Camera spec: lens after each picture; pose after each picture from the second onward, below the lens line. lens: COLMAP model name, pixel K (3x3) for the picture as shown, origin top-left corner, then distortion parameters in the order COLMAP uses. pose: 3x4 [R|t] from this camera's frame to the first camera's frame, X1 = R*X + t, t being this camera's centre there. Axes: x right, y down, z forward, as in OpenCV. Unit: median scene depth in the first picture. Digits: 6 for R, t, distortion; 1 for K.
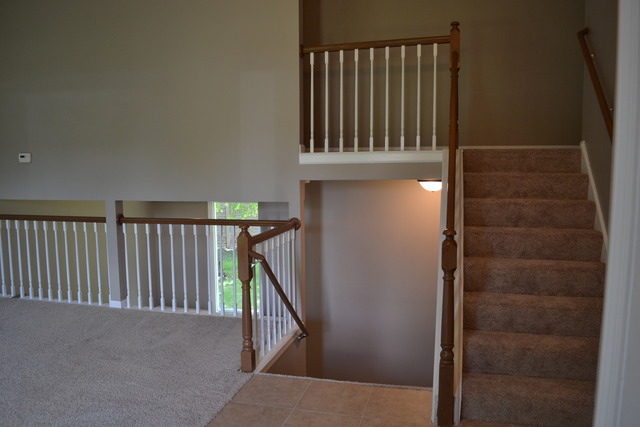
lens RADIAL K [[506.4, 0, 319.6], [0, 506.4, 213.8], [0, 0, 1]] dist [-0.091406, -0.012966]
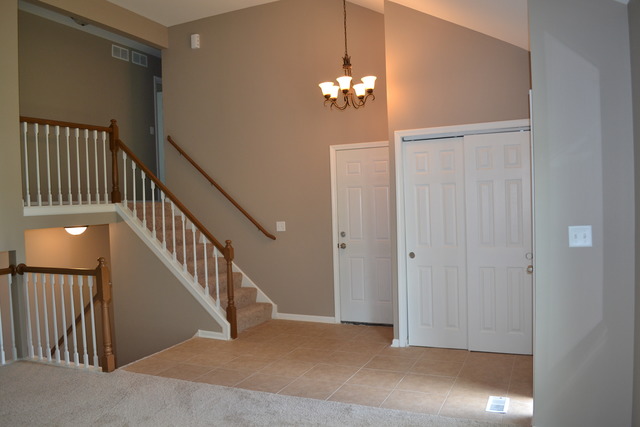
lens RADIAL K [[506.4, 0, 319.2], [0, 506.4, 214.1], [0, 0, 1]] dist [-0.091406, -0.012966]
pose [[0.100460, -0.018605, 0.994767, -1.139999], [0.145479, 0.989354, 0.003812, -0.010572], [-0.984248, 0.144334, 0.102097, 0.247232]]
